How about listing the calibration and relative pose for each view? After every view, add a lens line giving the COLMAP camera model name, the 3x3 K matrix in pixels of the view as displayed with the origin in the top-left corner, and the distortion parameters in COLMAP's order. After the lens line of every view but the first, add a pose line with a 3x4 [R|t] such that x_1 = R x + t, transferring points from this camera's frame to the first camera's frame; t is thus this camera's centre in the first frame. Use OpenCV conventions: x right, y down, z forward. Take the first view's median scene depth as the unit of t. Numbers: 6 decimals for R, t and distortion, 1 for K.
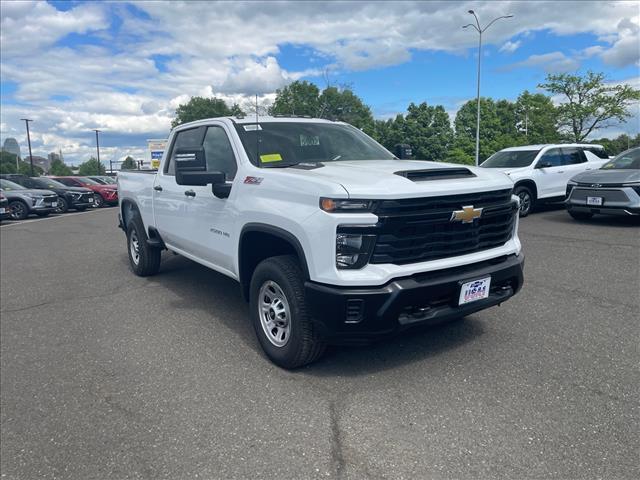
lens RADIAL K [[487.8, 0, 323.3], [0, 487.8, 238.9], [0, 0, 1]] dist [0.086351, -0.116566]
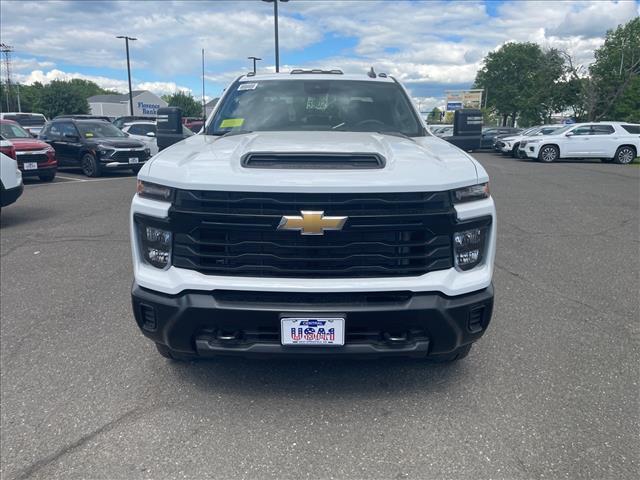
lens RADIAL K [[487.8, 0, 323.3], [0, 487.8, 238.9], [0, 0, 1]] dist [0.086351, -0.116566]
pose [[0.824421, 0.169873, -0.539883, 0.680813], [-0.117847, 0.984510, 0.129816, -0.119125], [0.553572, -0.043400, 0.831670, 0.428942]]
